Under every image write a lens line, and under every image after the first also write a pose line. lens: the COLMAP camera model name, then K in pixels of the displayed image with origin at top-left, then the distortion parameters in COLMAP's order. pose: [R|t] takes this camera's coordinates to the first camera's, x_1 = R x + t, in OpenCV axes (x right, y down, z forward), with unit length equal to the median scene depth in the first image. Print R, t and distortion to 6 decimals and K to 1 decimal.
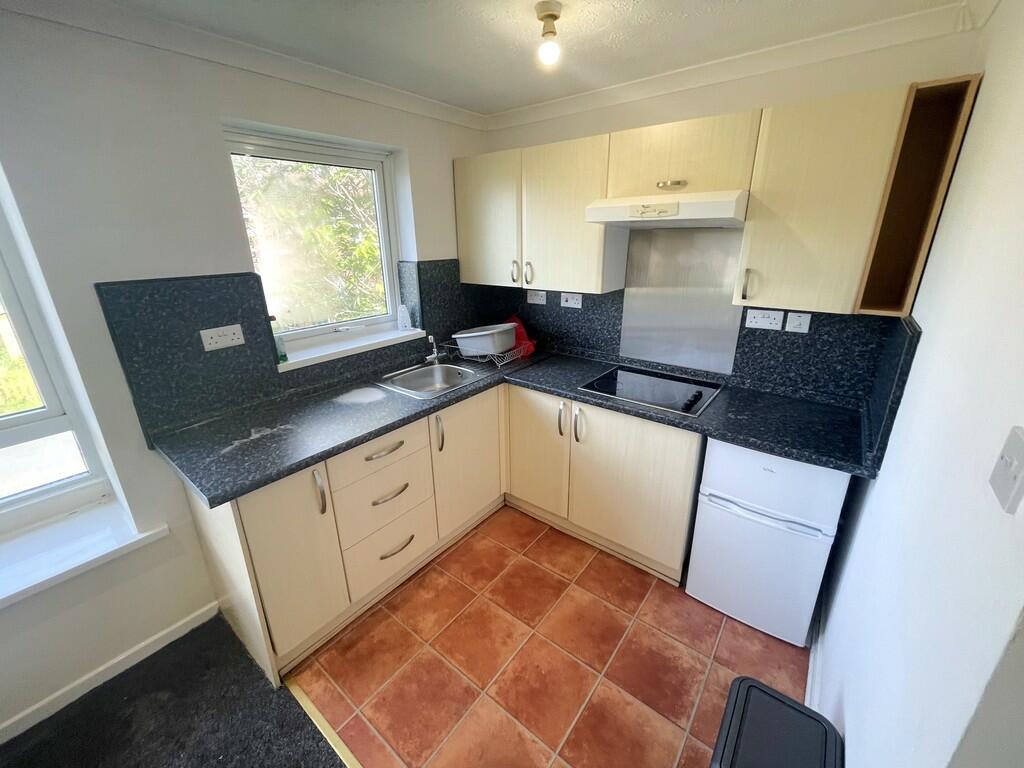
lens RADIAL K [[418.7, 0, 511.6], [0, 418.7, 380.4], [0, 0, 1]] dist [-0.006619, -0.000184]
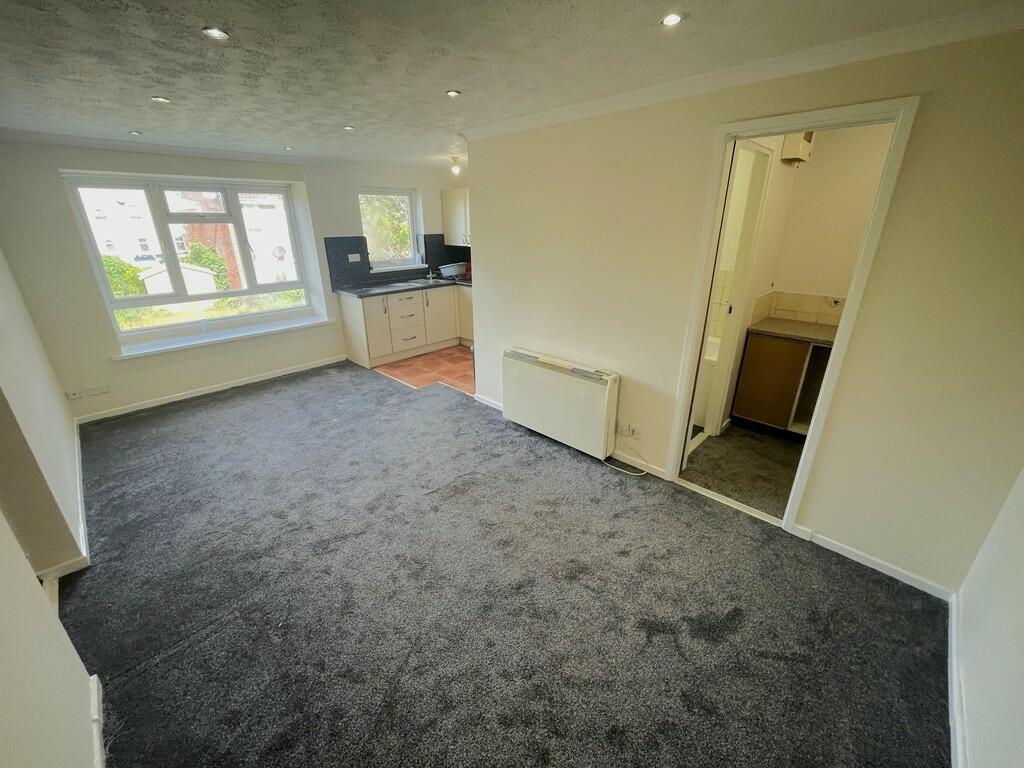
lens RADIAL K [[418.7, 0, 511.9], [0, 418.7, 383.9], [0, 0, 1]] dist [-0.006619, -0.000184]
pose [[0.994385, 0.047919, -0.094349, 0.533481], [-0.043916, 0.998064, 0.044050, 0.436208], [0.096277, -0.039660, 0.994564, -1.346217]]
